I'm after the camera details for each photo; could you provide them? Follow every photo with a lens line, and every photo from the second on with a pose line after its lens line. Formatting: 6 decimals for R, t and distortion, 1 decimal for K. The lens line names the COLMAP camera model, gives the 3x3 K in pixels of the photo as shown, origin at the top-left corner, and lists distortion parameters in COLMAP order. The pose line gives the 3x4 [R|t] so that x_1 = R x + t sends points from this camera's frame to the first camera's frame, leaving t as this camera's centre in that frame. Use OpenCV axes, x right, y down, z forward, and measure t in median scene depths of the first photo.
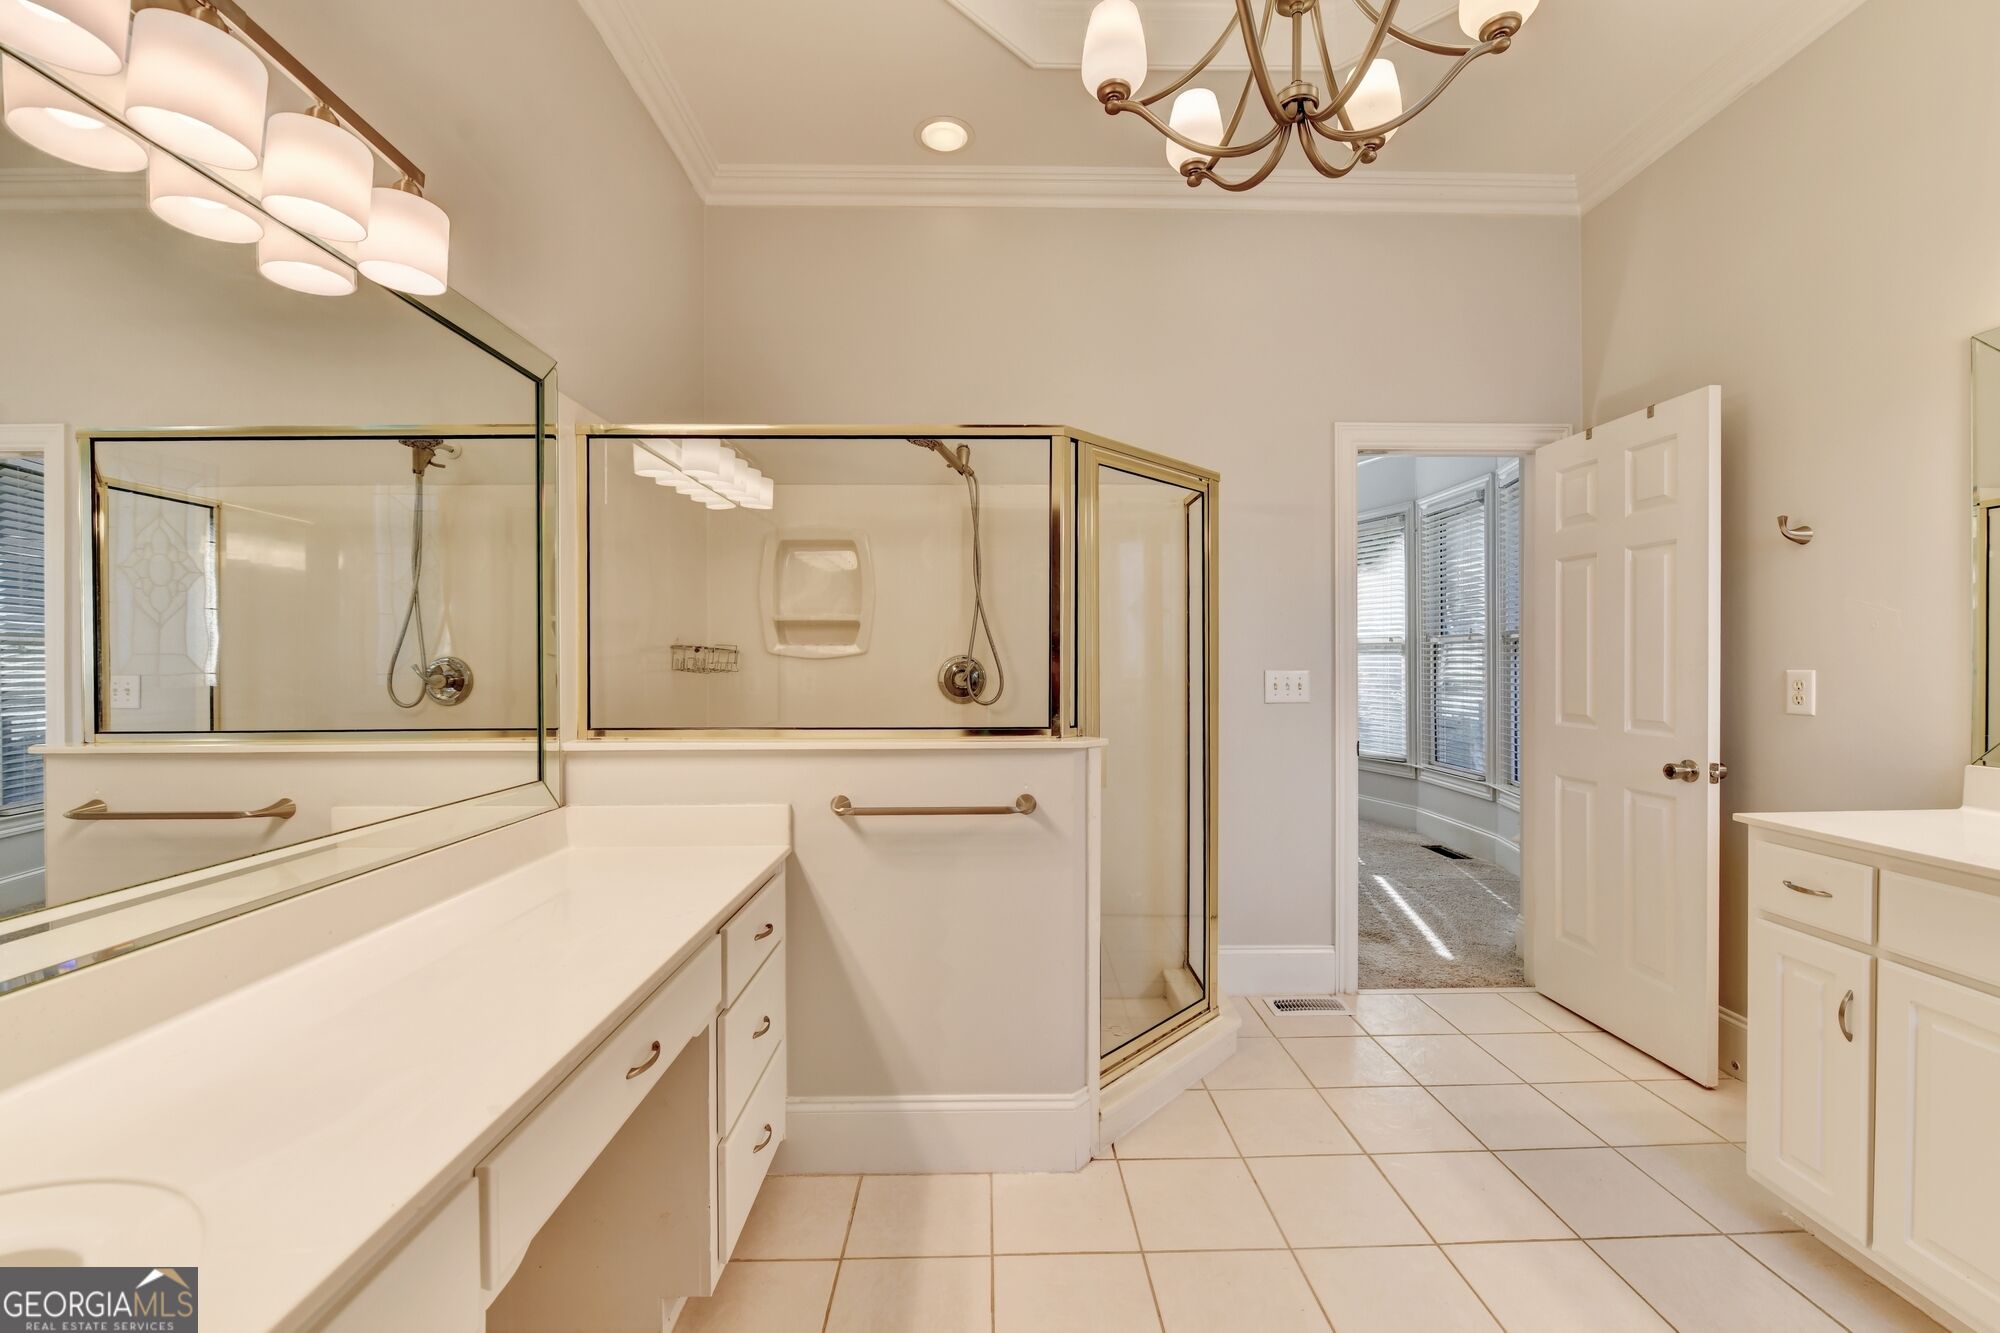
lens RADIAL K [[806.9, 0, 1004.0], [0, 806.9, 667.5], [0, 0, 1]] dist [-0.005920, -0.000512]
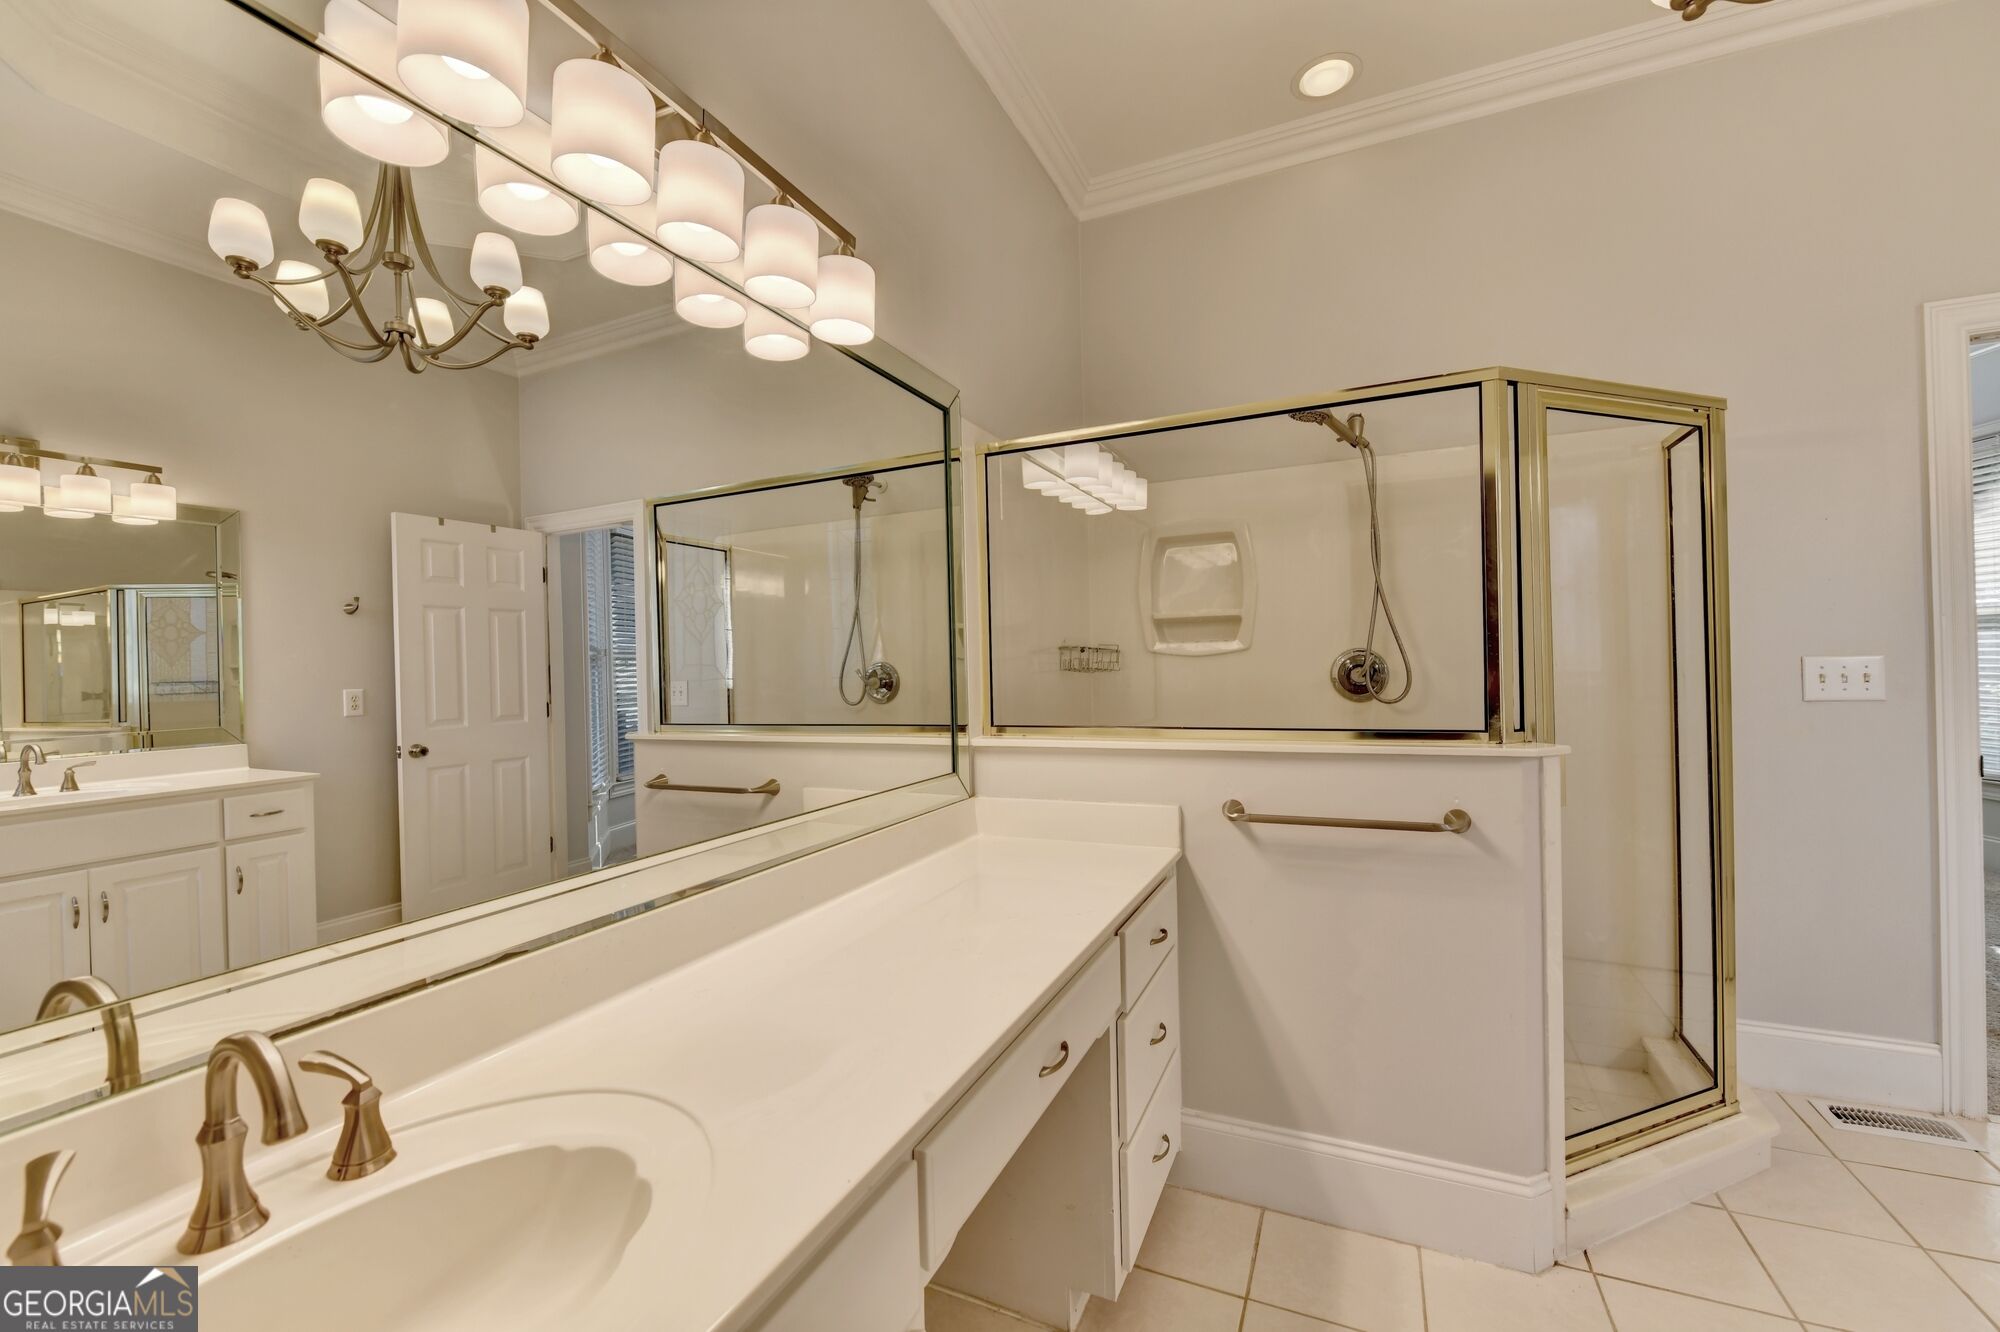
lens RADIAL K [[793.4, 0, 1013.2], [0, 793.4, 666.8], [0, 0, 1]] dist [-0.003877, -0.000380]
pose [[0.905100, -0.018938, -0.424776, -0.029447], [0.019712, 0.999802, -0.002573, 0.000384], [0.424741, -0.006044, 0.905295, 0.040251]]
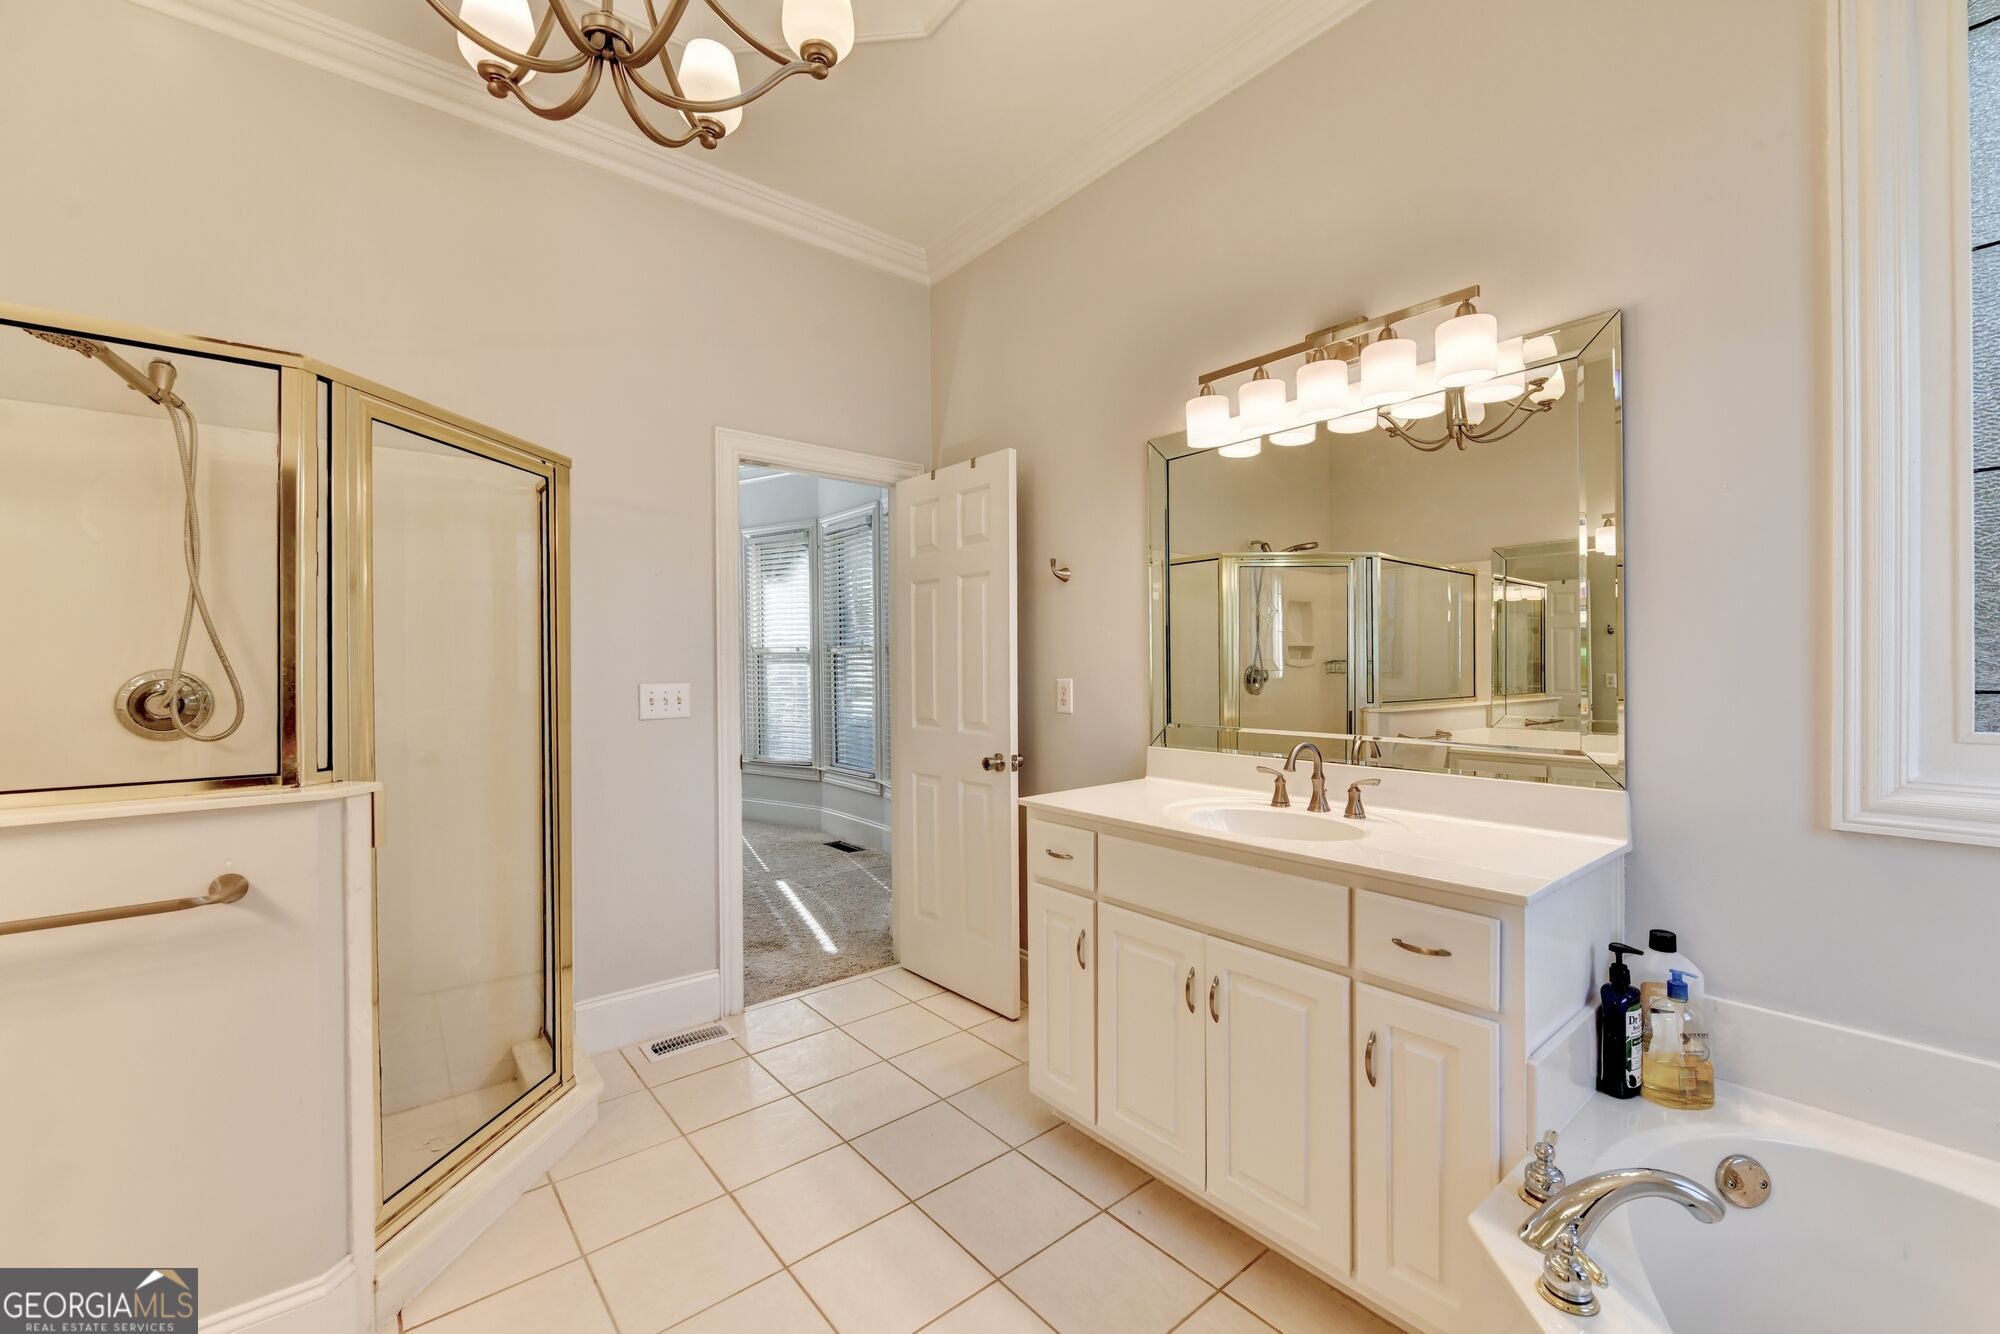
lens RADIAL K [[806.9, 0, 1004.0], [0, 806.9, 668.0], [0, 0, 1]] dist [-0.005920, -0.000512]
pose [[0.781948, -0.004307, 0.623329, 0.092811], [0.009135, 0.999948, -0.004550, -0.008008], [-0.623277, 0.009252, 0.781946, 0.036768]]
